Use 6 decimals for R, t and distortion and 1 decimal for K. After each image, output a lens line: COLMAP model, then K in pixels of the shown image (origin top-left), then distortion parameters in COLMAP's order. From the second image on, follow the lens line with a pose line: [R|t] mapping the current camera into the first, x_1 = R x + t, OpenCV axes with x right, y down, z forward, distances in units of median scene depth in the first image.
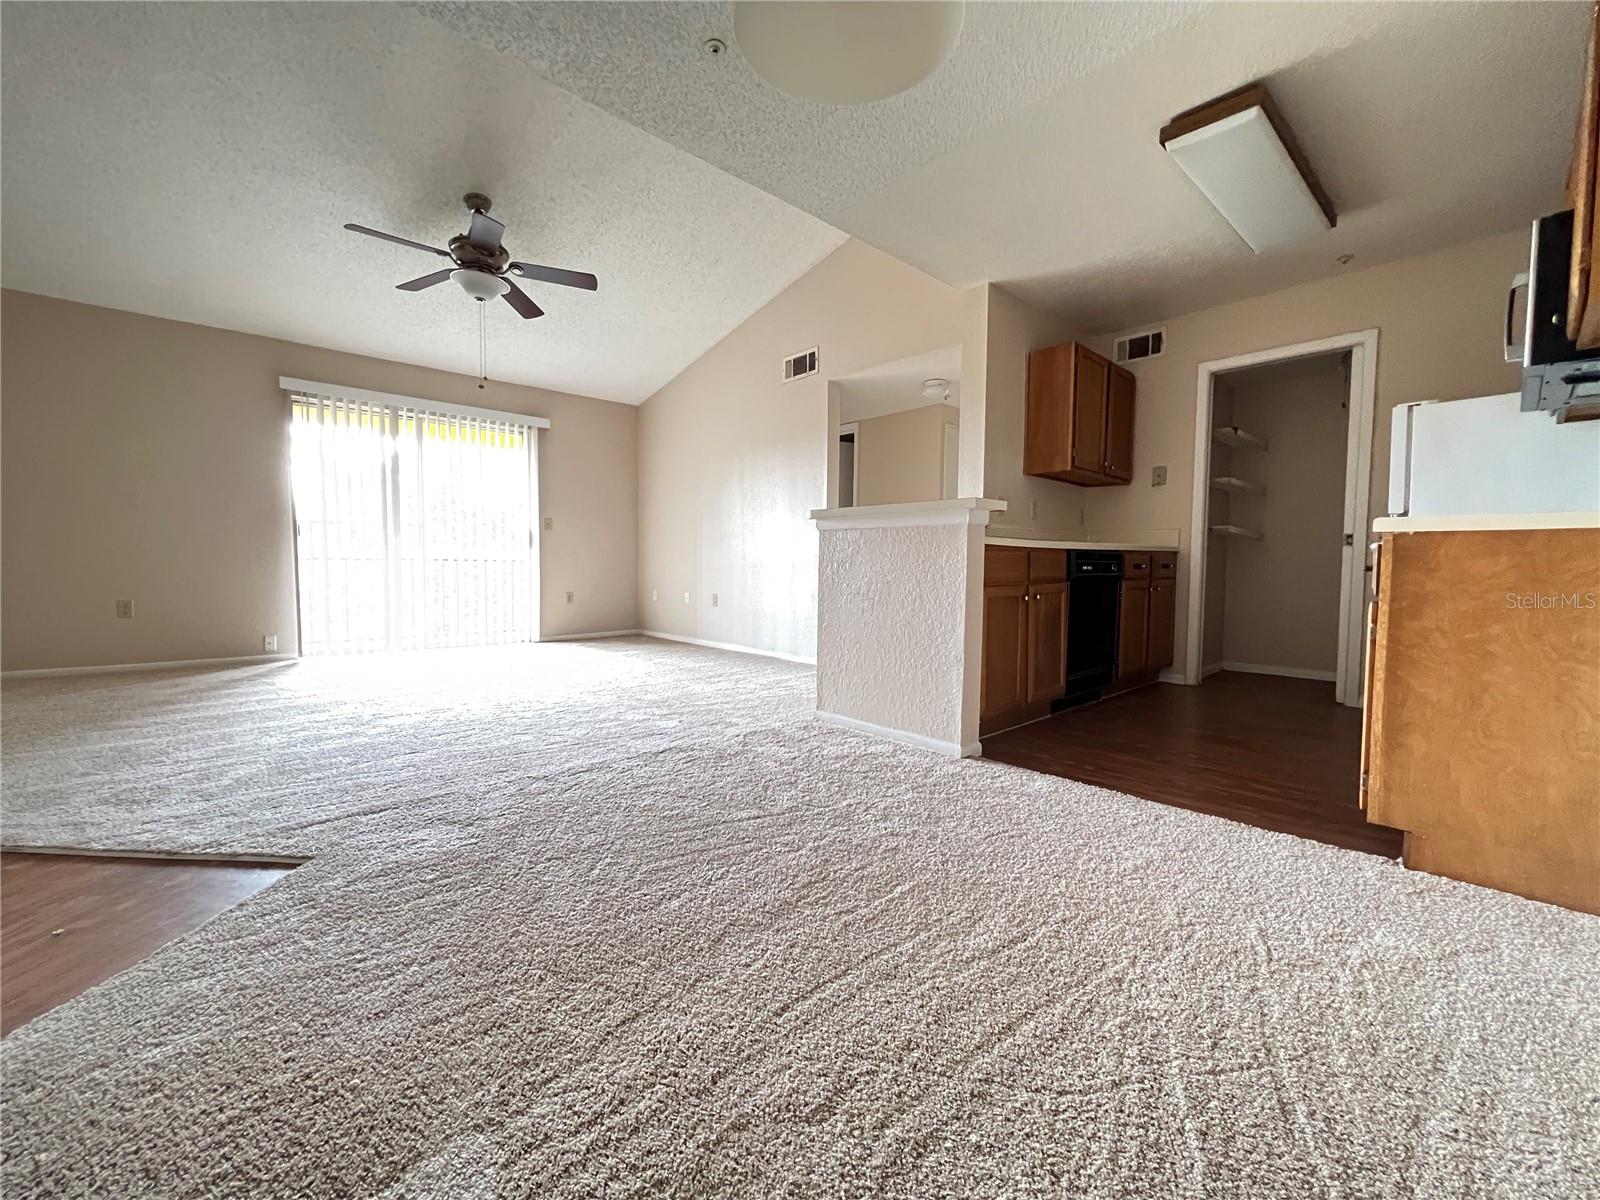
lens RADIAL K [[649.5, 0, 802.2], [0, 649.5, 598.2], [0, 0, 1]] dist [-0.000287, 0.000008]
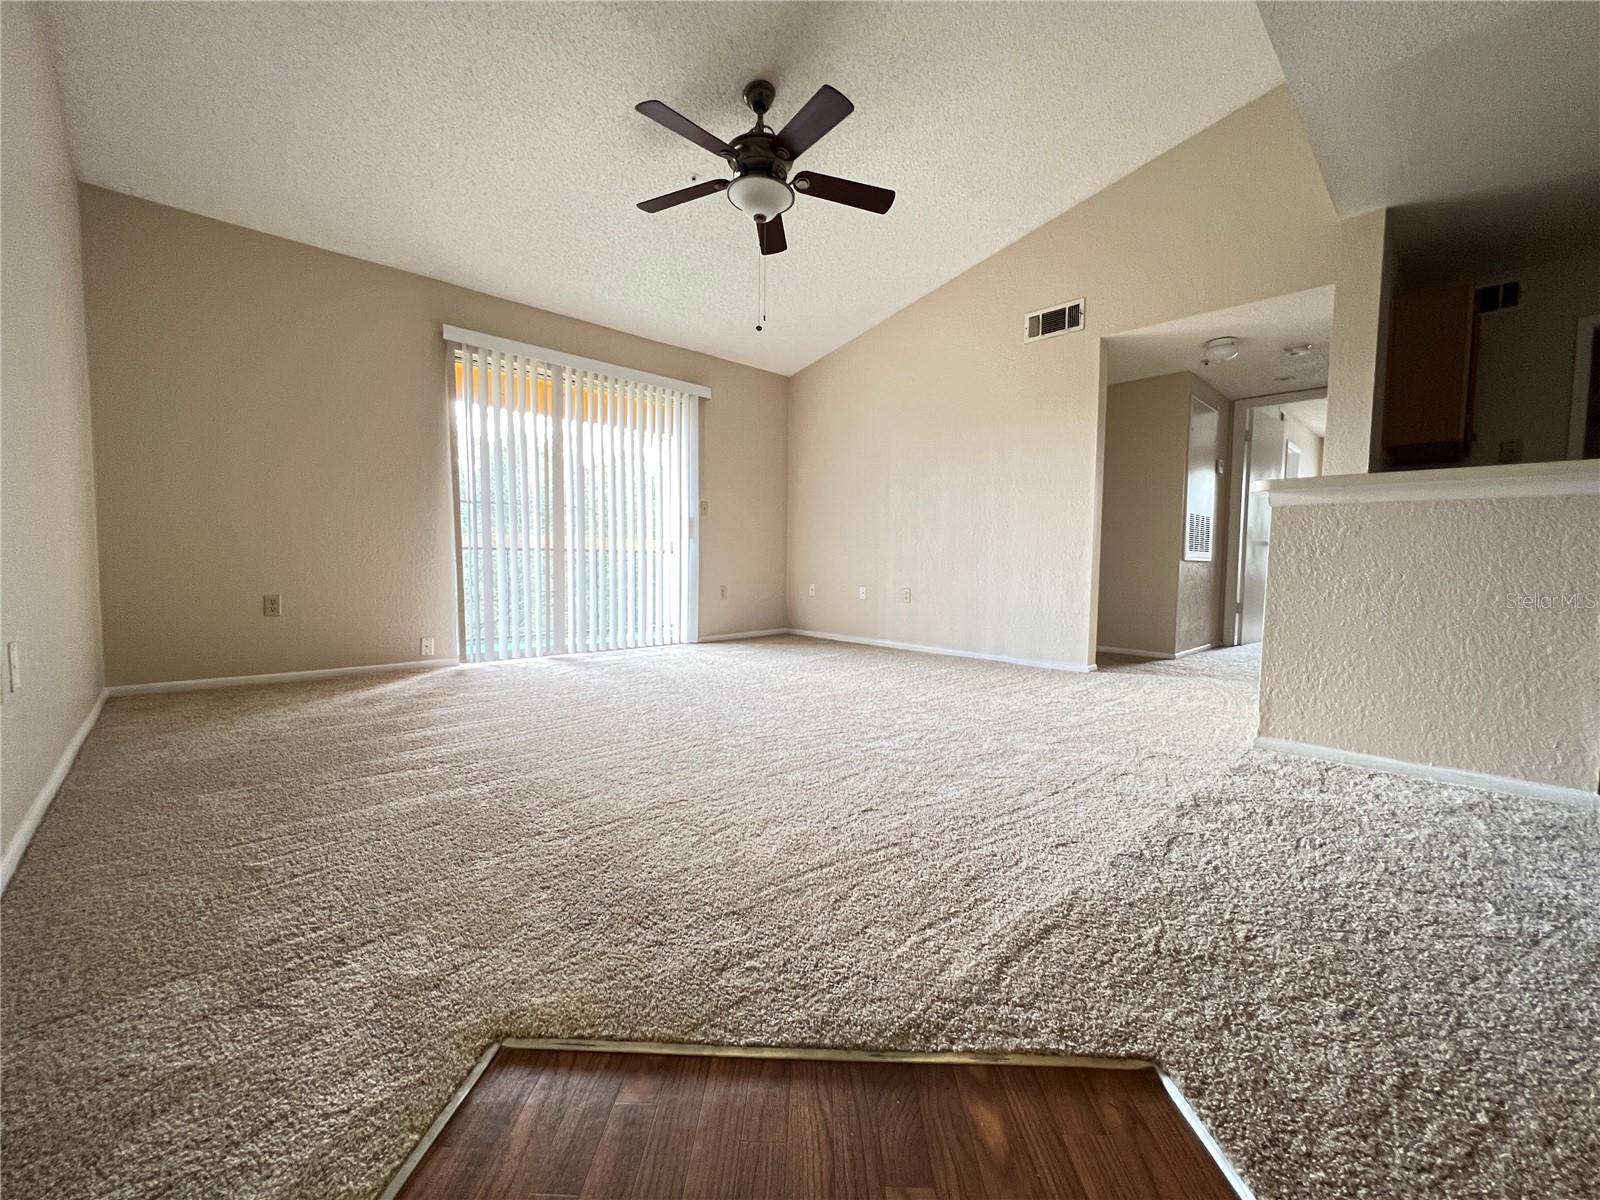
lens RADIAL K [[649.5, 0, 802.2], [0, 649.5, 598.2], [0, 0, 1]] dist [-0.000287, 0.000008]
pose [[0.999561, 0.000987, 0.029612, -0.427008], [-0.001213, 0.999970, 0.007598, 0.000192], [-0.029604, -0.007630, 0.999533, 0.180940]]
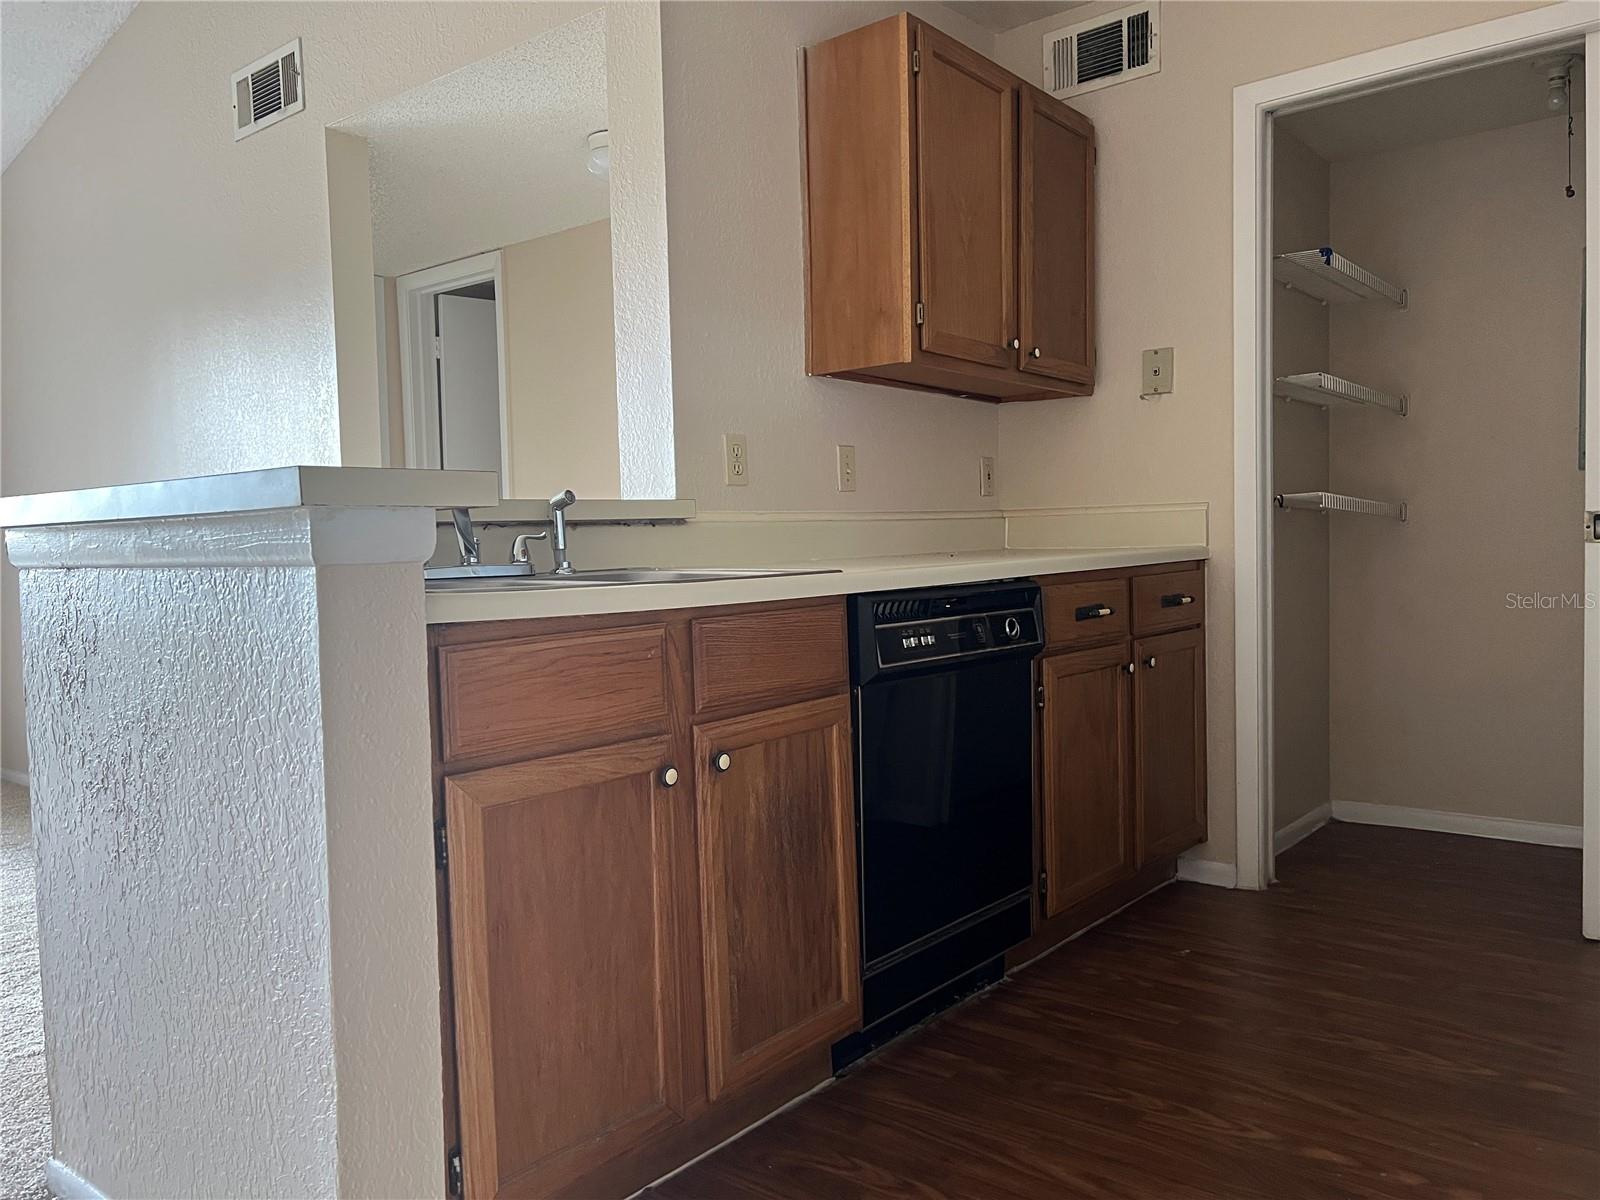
lens RADIAL K [[1205.4, 0, 809.6], [0, 1205.4, 604.2], [0, 0, 1]] dist [0.074325, -0.080065]
pose [[0.989110, -0.040756, 0.141424, 0.233788], [0.041125, 0.999154, 0.000314, -0.055687], [-0.141317, 0.005506, 0.989949, 0.295967]]
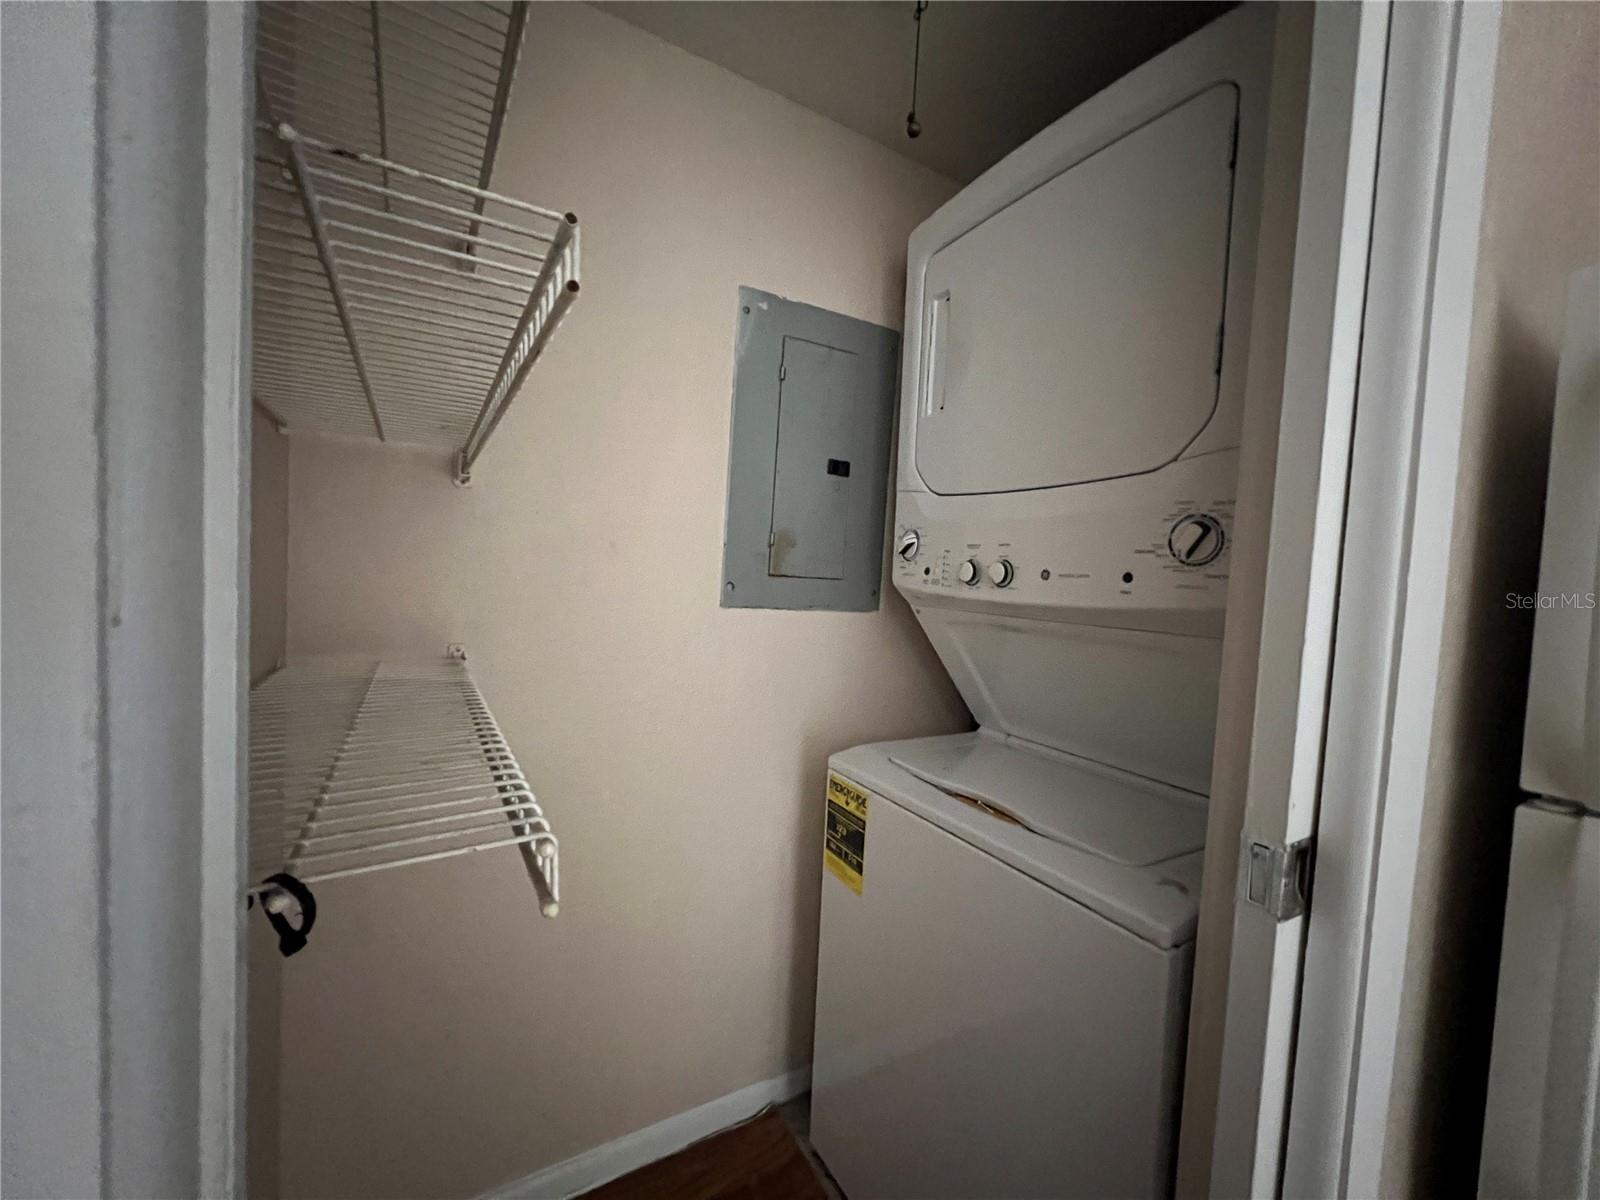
lens RADIAL K [[649.5, 0, 802.2], [0, 649.5, 598.2], [0, 0, 1]] dist [-0.000287, 0.000008]
pose [[0.203781, -0.043805, 0.978036, 0.589488], [-0.001588, 0.998982, 0.045073, -0.144804], [-0.979015, -0.010738, 0.203504, 0.960028]]
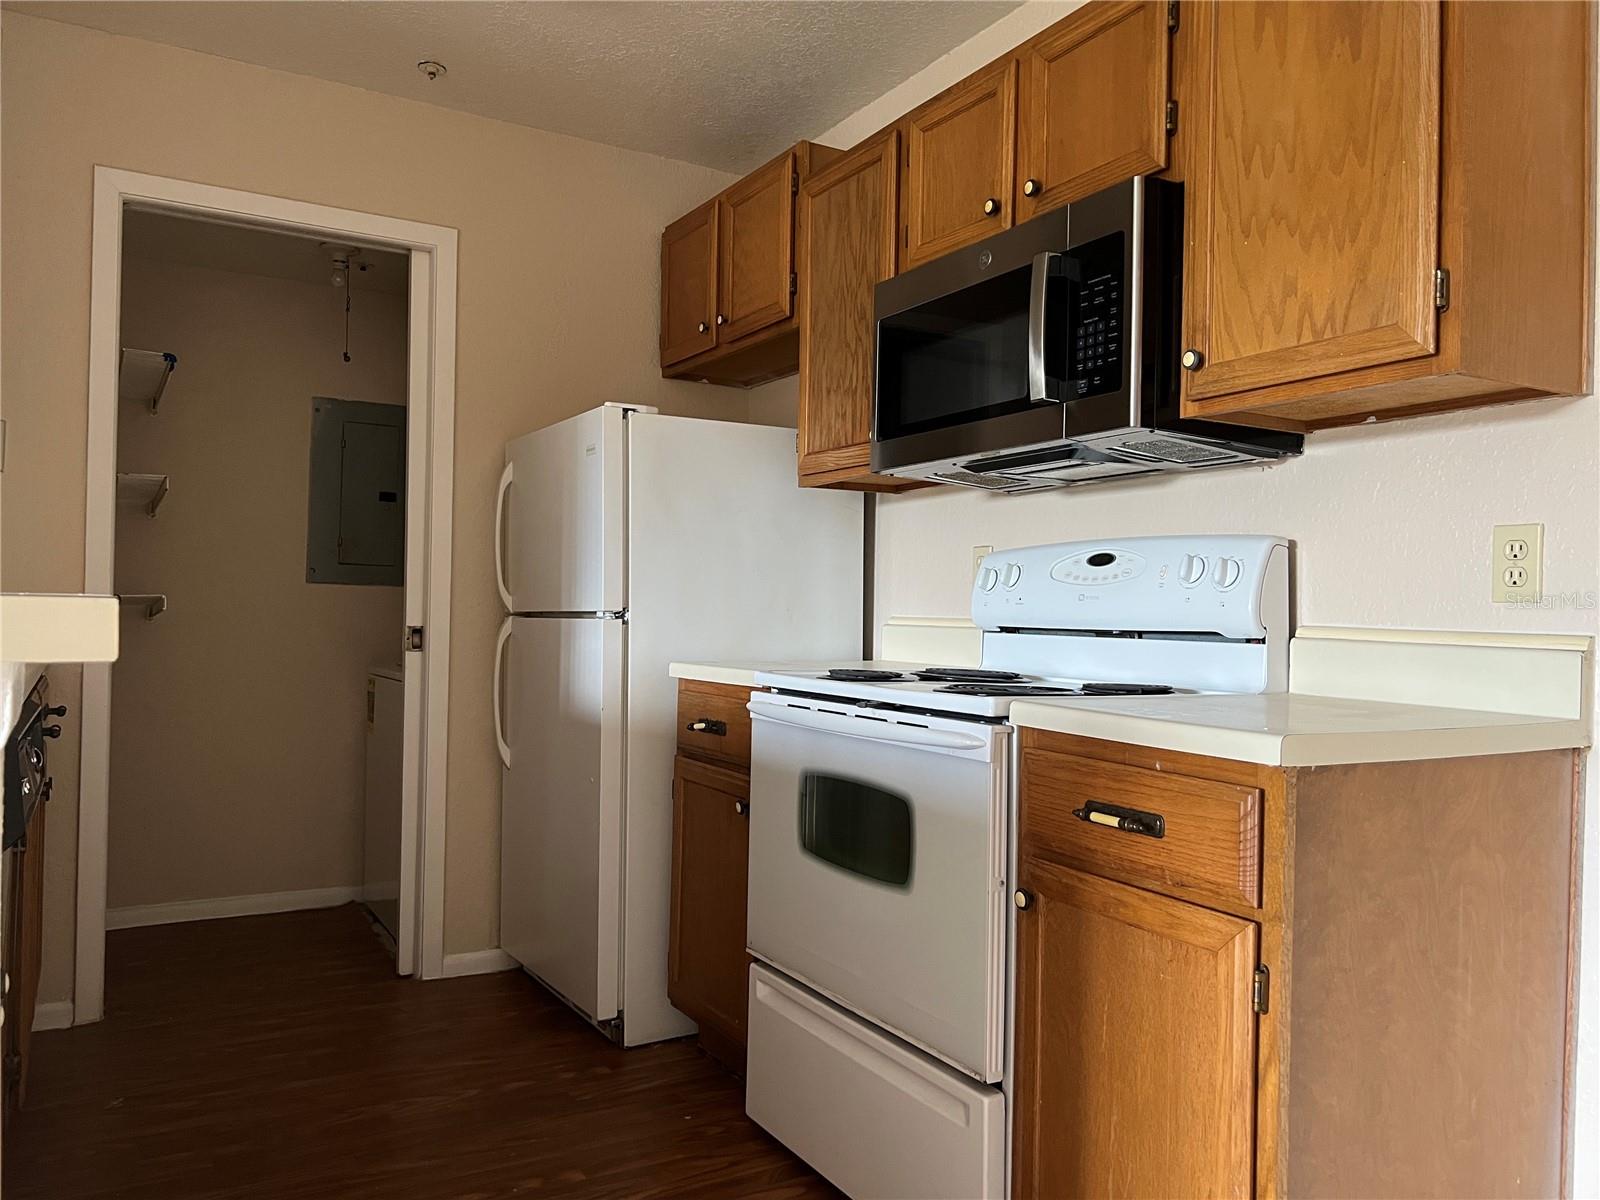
lens RADIAL K [[1207.4, 0, 800.0], [0, 1207.4, 600.0], [0, 0, 1]] dist [0.020307, -0.008772]
pose [[0.213008, 0.005064, 0.977037, 0.007963], [0.033099, 0.999375, -0.012395, -0.086599], [-0.976490, 0.034980, 0.212707, 0.459088]]
